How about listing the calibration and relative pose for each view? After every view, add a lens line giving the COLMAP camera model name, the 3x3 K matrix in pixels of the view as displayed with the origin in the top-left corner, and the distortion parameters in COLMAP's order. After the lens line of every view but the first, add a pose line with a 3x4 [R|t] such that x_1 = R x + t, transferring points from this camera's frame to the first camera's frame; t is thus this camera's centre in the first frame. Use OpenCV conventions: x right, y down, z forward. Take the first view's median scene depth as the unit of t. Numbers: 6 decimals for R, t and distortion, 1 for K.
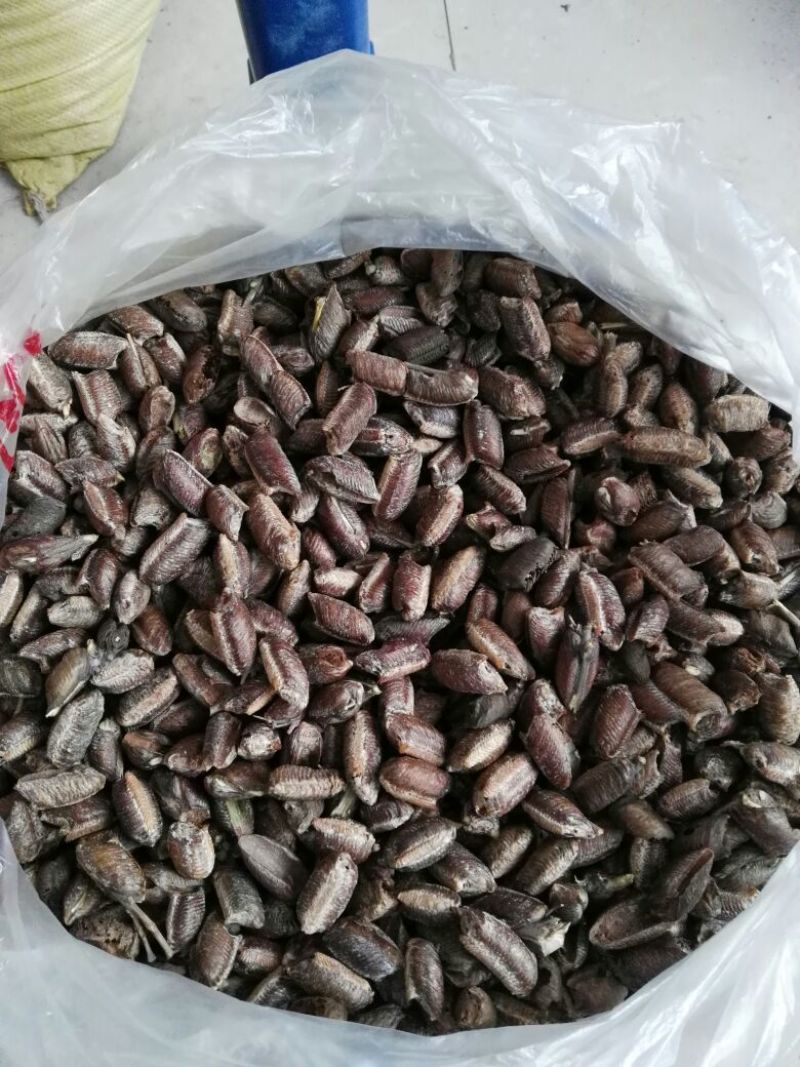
lens RADIAL K [[820.9, 0, 400.0], [0, 820.9, 533.5], [0, 0, 1]] dist [0.090820, -0.189343]
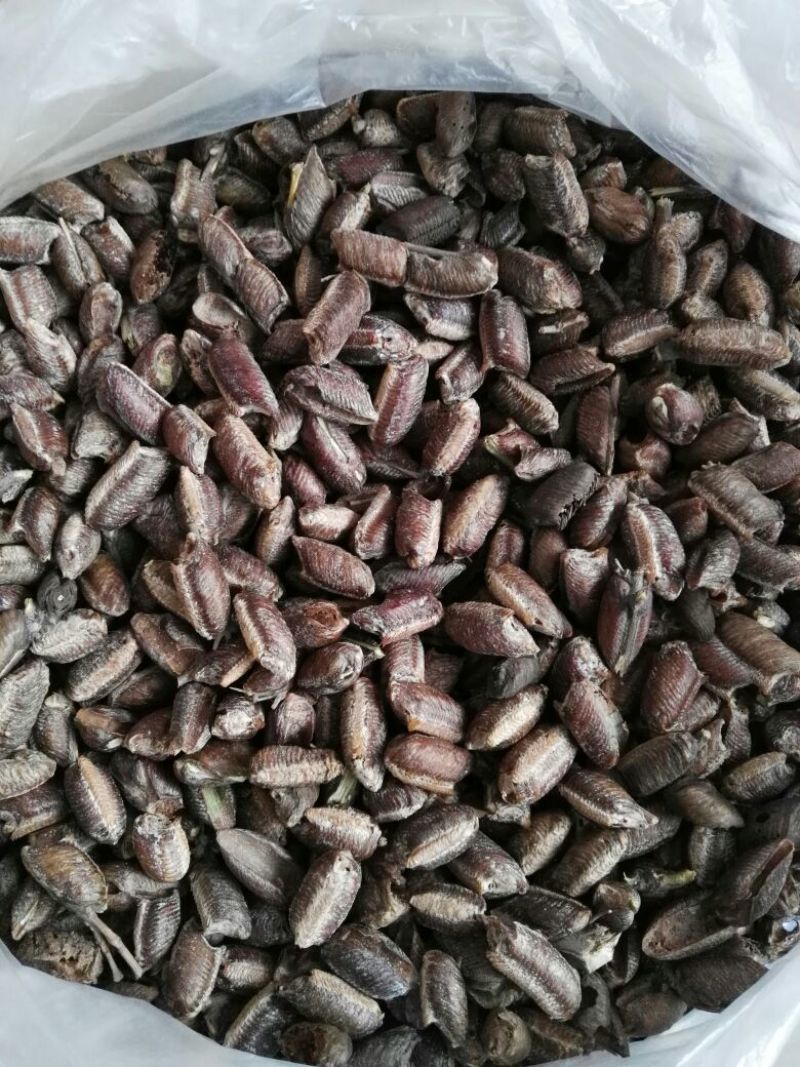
lens RADIAL K [[820.9, 0, 400.0], [0, 820.9, 533.5], [0, 0, 1]] dist [0.090820, -0.189343]
pose [[0.999748, -0.021469, -0.006588, 0.000665], [0.022008, 0.995012, 0.097292, -0.008143], [0.004466, -0.097413, 0.995234, 0.192483]]
